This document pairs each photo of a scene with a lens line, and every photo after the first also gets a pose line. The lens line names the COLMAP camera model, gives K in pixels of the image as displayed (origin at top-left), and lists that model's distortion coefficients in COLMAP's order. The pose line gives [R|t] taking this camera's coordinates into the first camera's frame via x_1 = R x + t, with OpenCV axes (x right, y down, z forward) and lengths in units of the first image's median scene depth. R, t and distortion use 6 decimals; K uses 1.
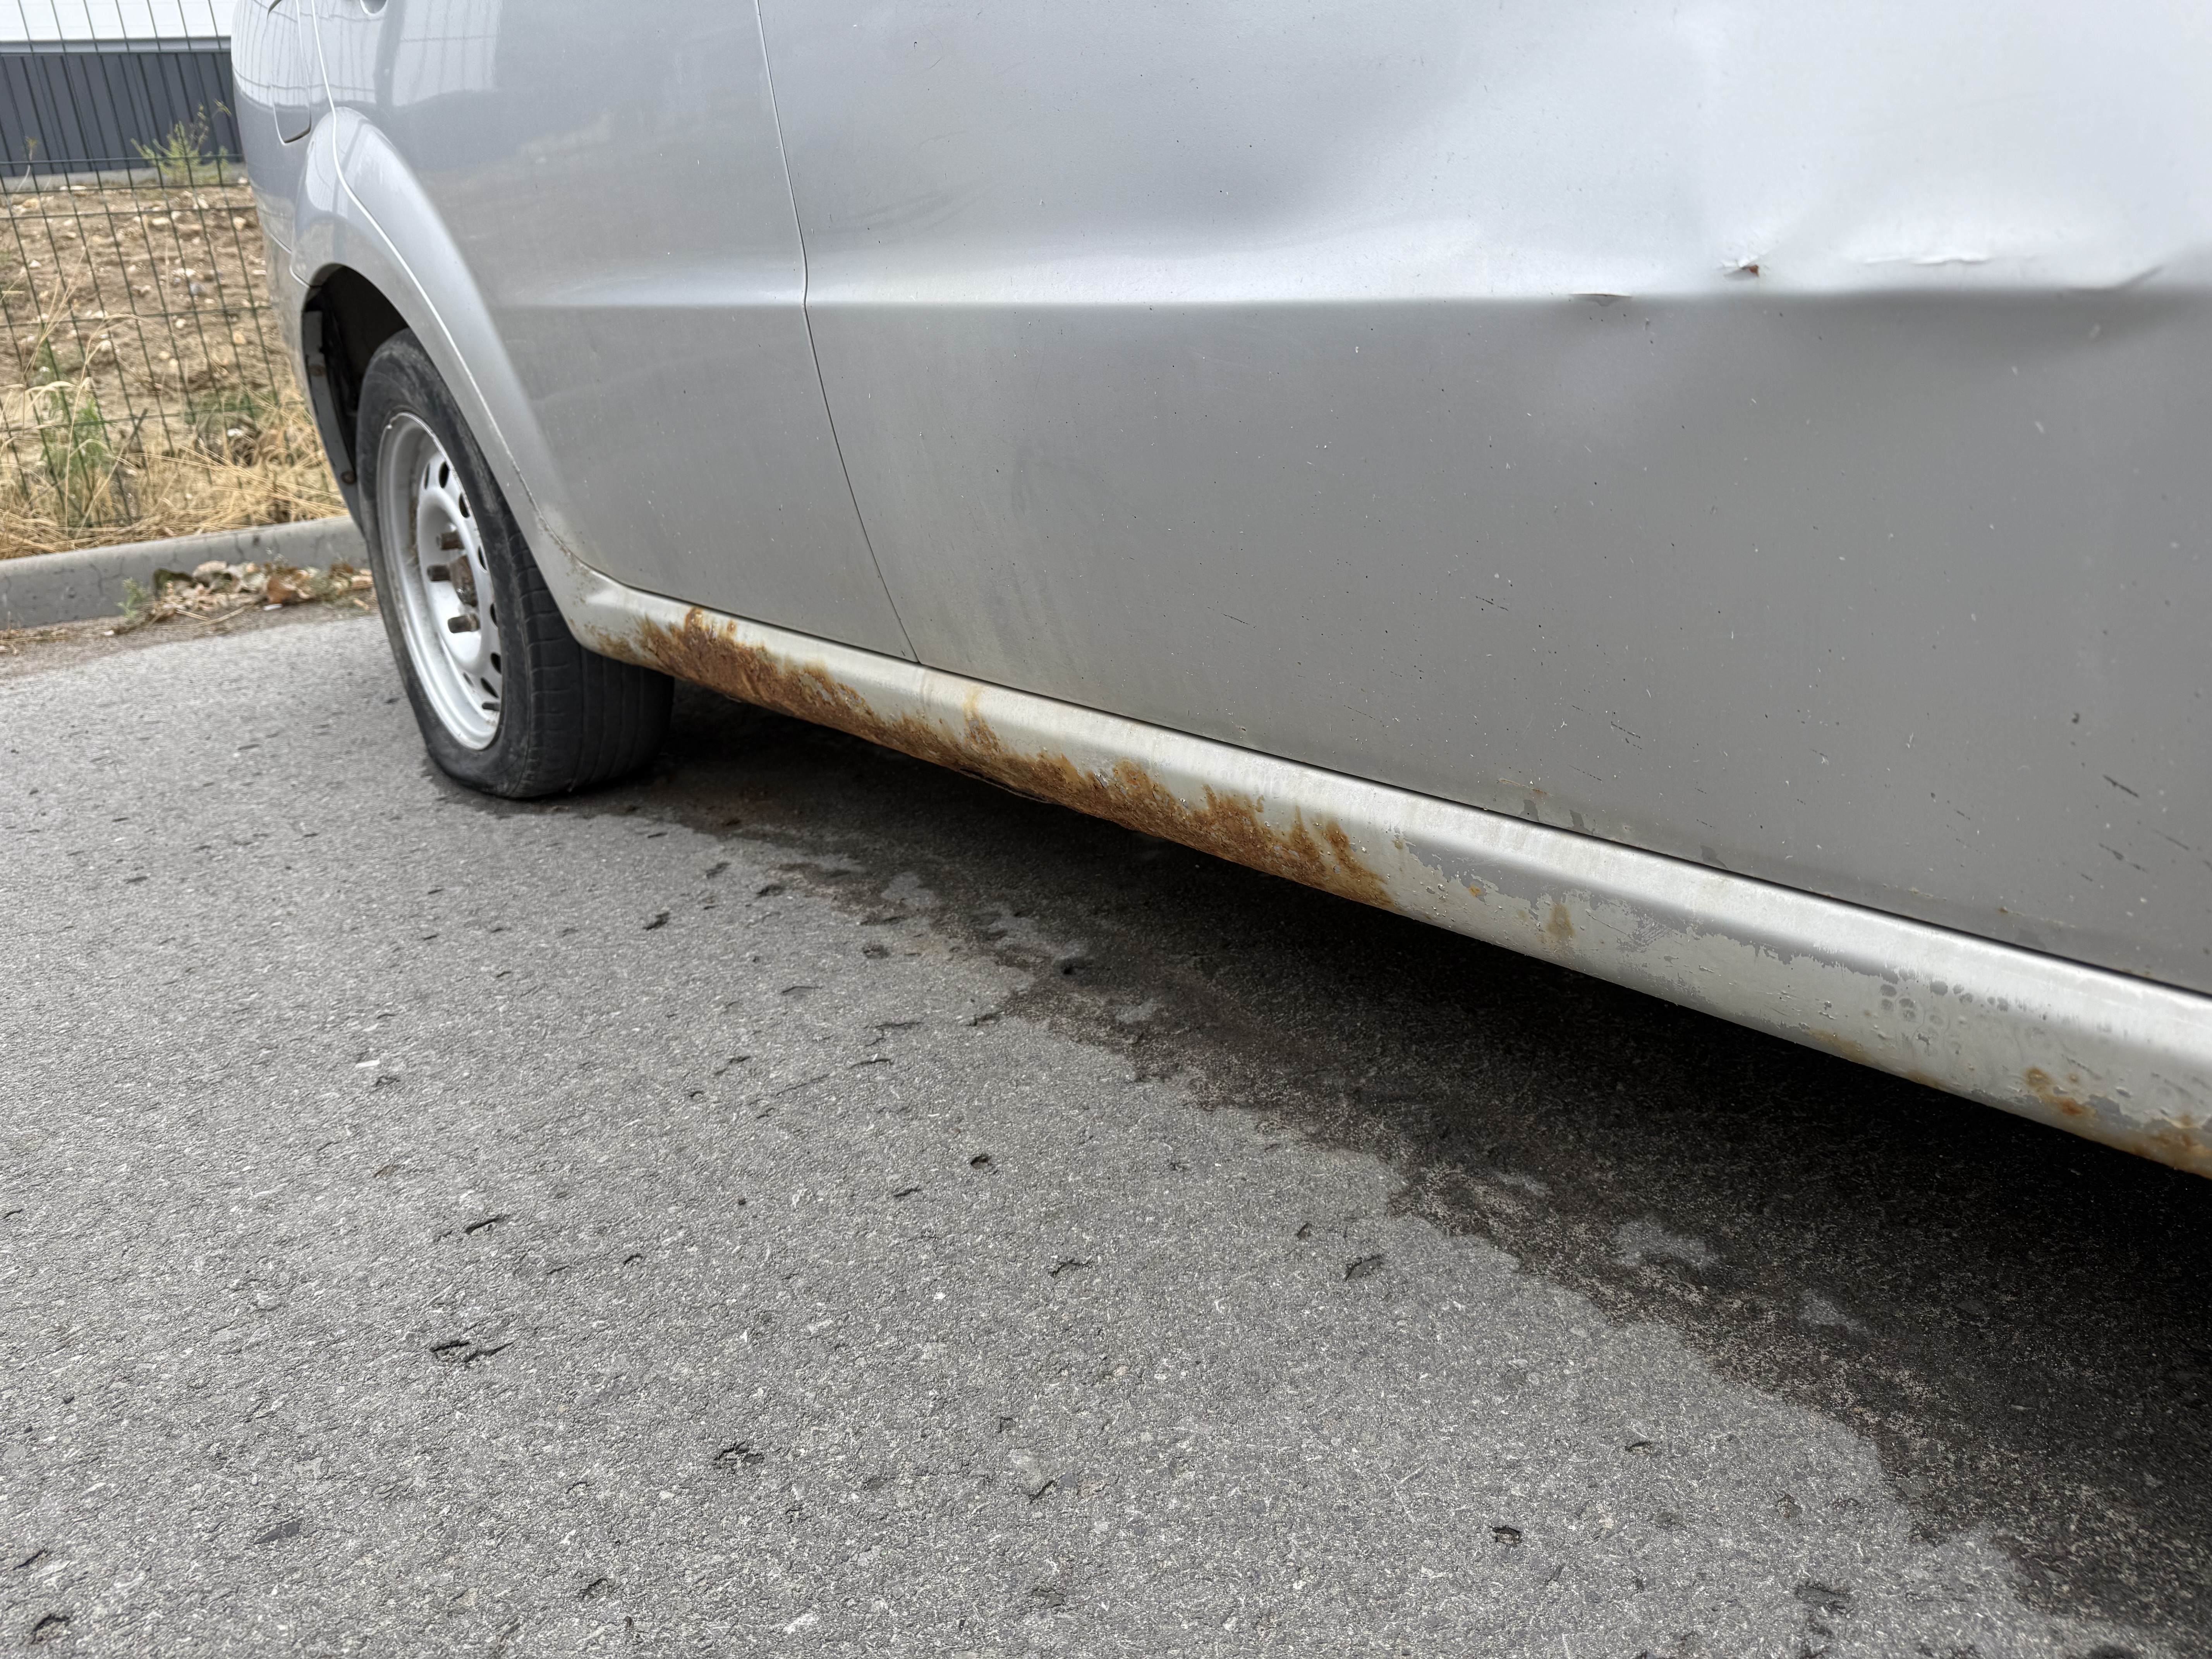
lens RADIAL K [[1578.7, 0, 1101.7], [0, 1578.7, 807.8], [0, 0, 1]] dist [0.018072, -0.027403]
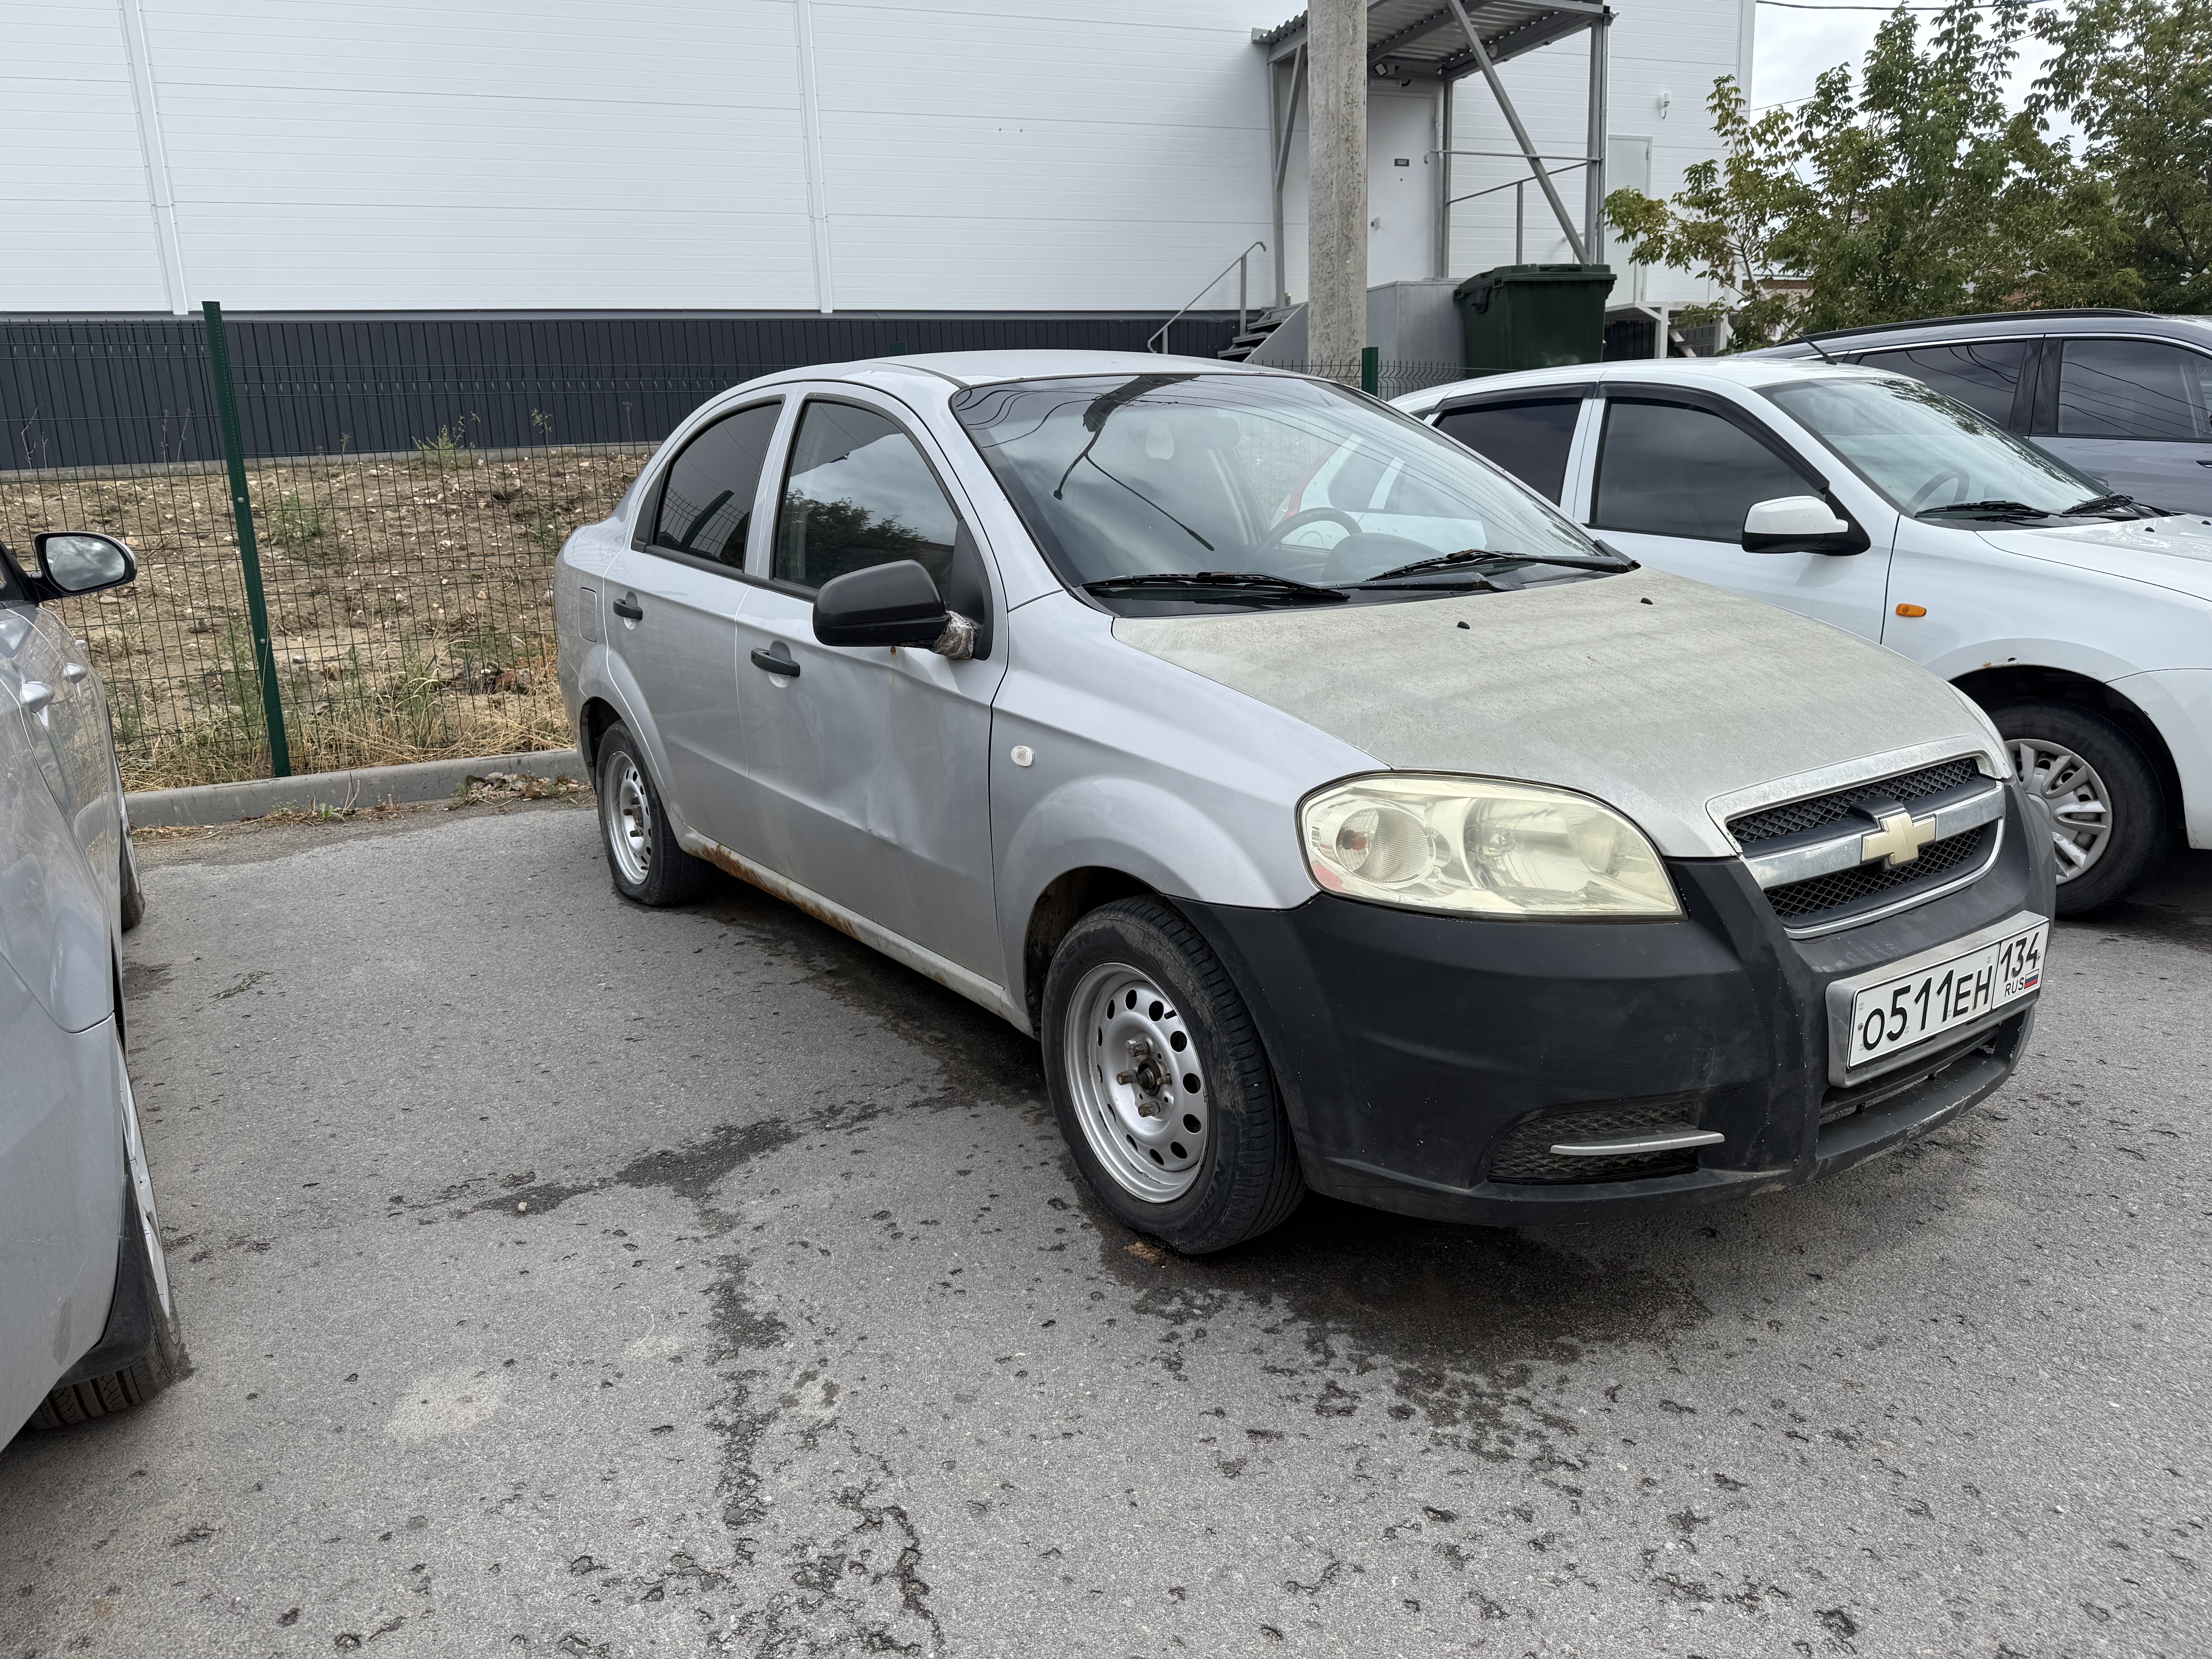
lens RADIAL K [[1523.9, 0, 1106.0], [0, 1523.9, 829.5], [0, 0, 1]] dist [0.054060, -0.064205]
pose [[0.996563, 0.064165, -0.052398, 0.790409], [-0.068424, 0.994113, -0.084006, 0.048921], [0.046699, 0.087303, 0.995087, -2.349707]]
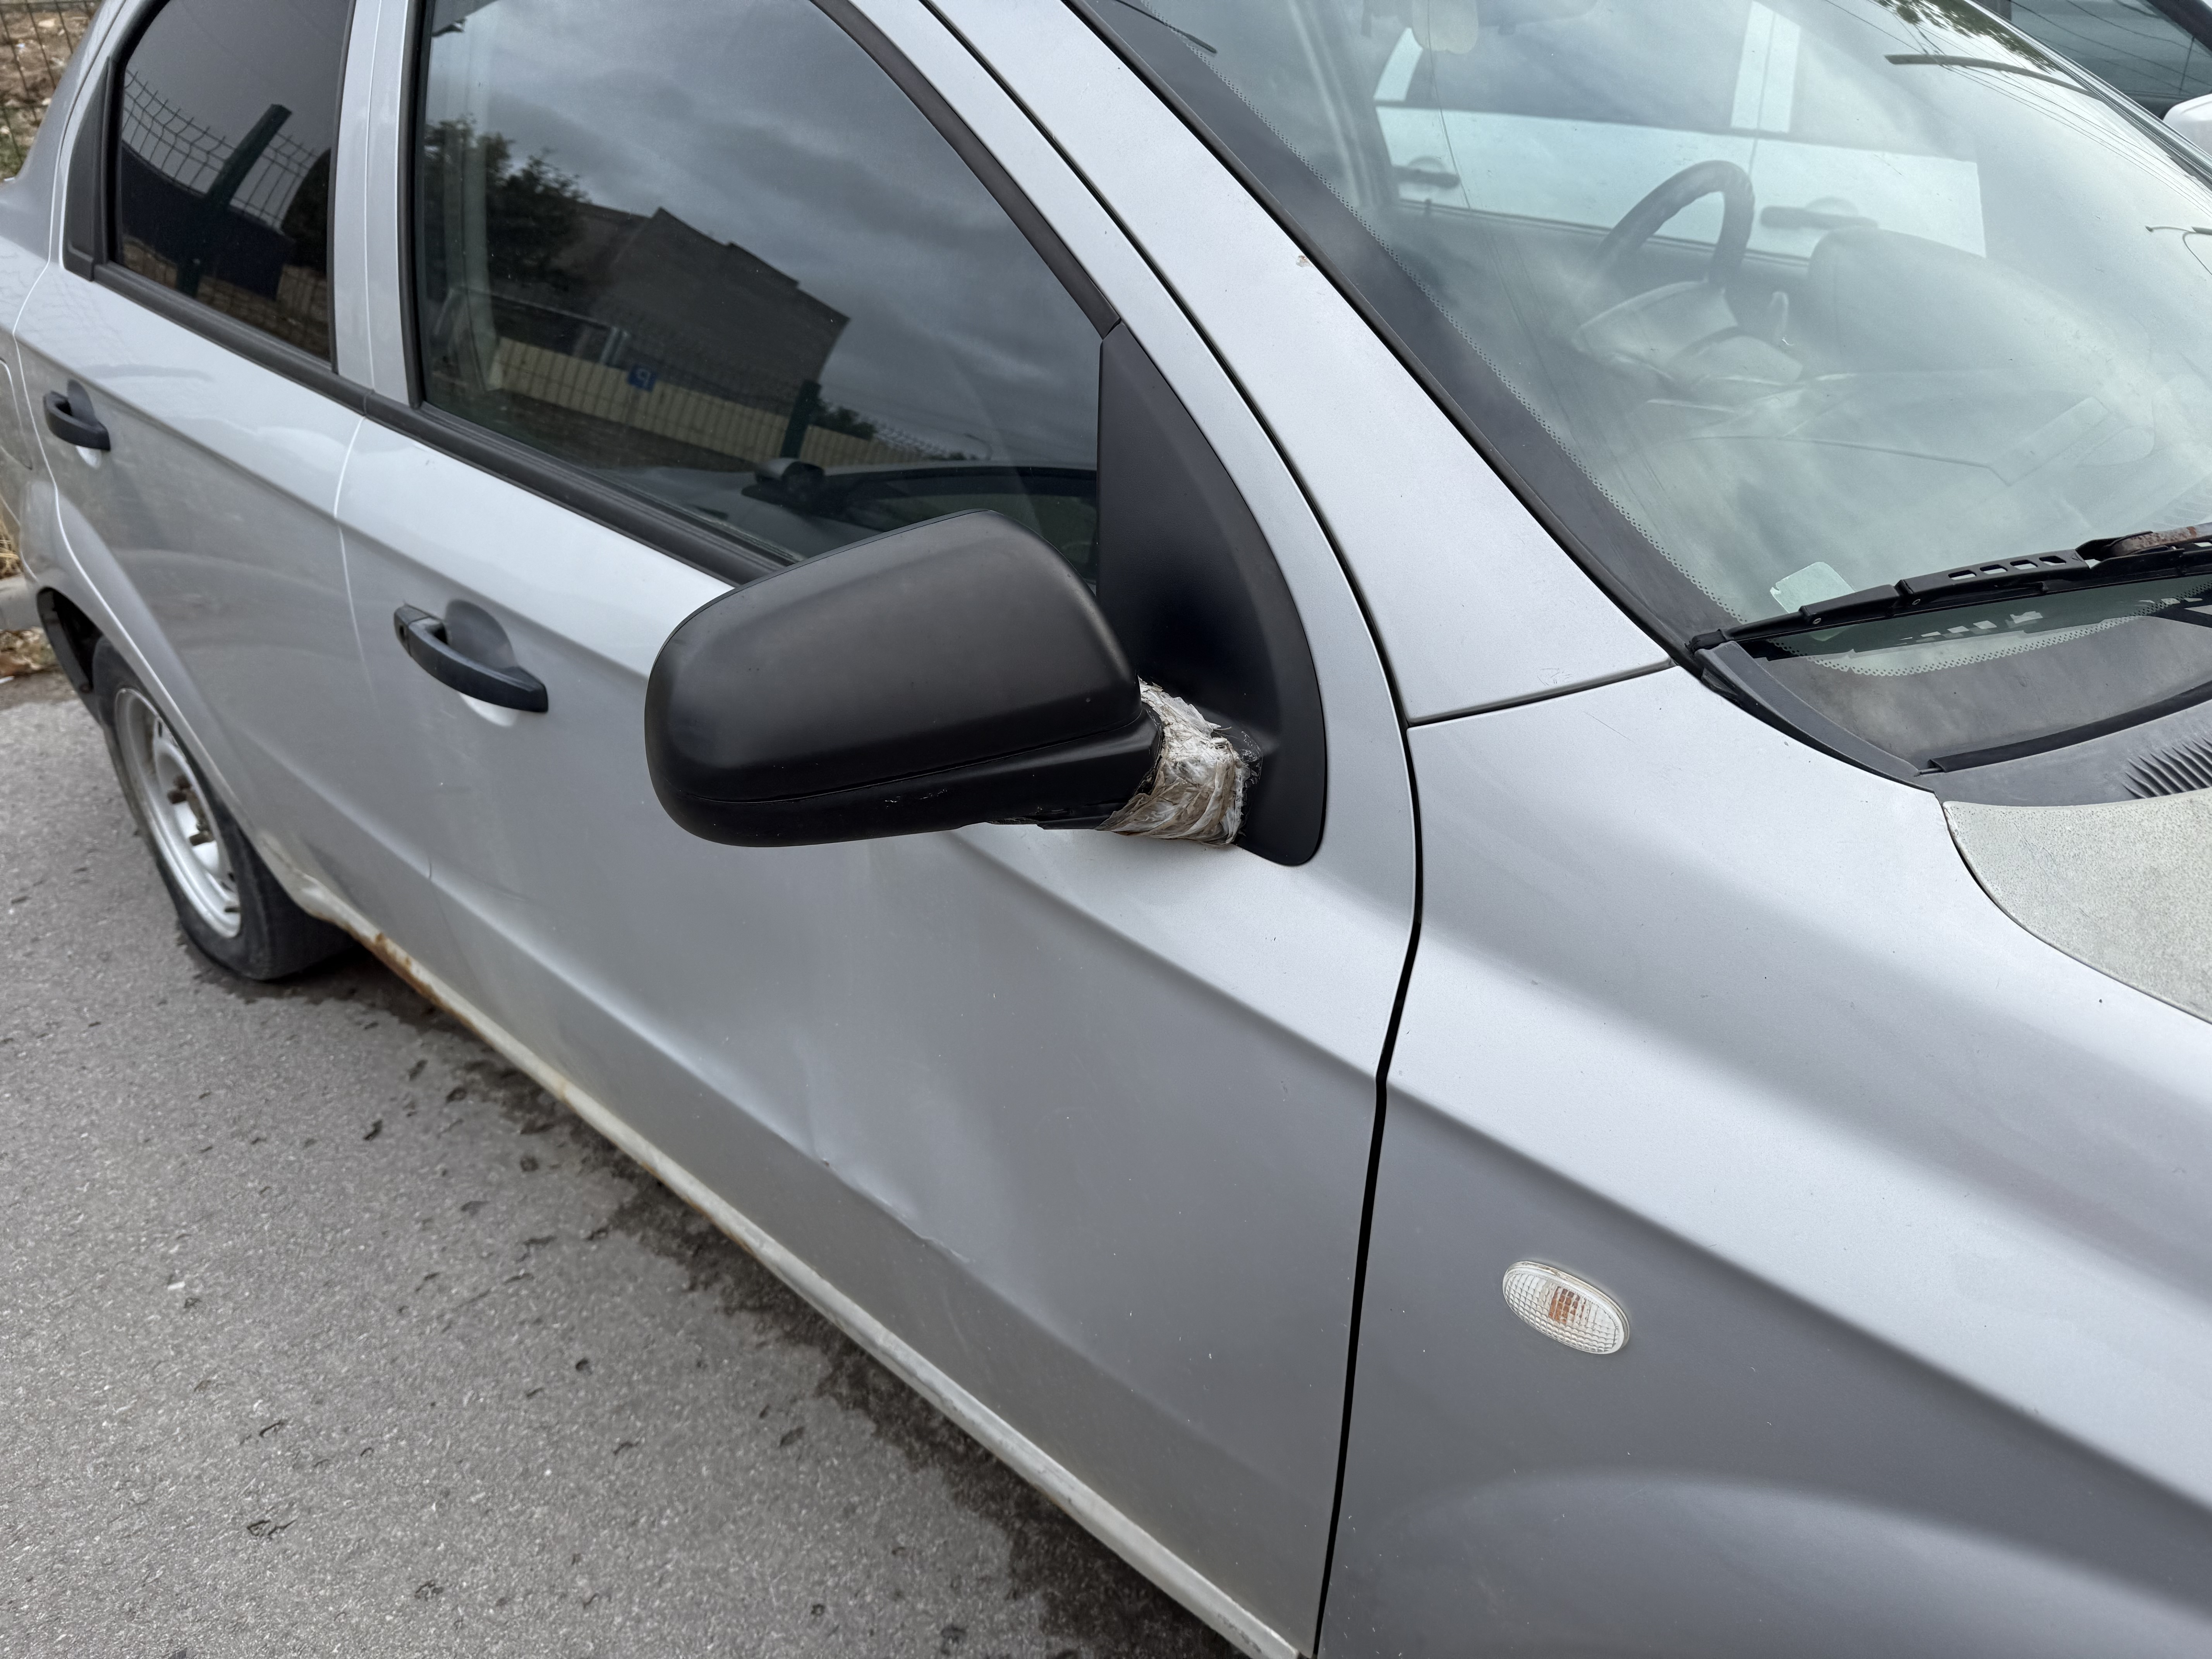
lens RADIAL K [[1568.9, 0, 1106.0], [0, 1568.9, 829.5], [0, 0, 1]] dist [-0.007550, 0.001127]
pose [[0.989727, -0.030286, 0.139728, 0.246004], [0.007685, 0.987163, 0.159532, -0.568748], [-0.142766, -0.156819, 0.977254, -0.581251]]
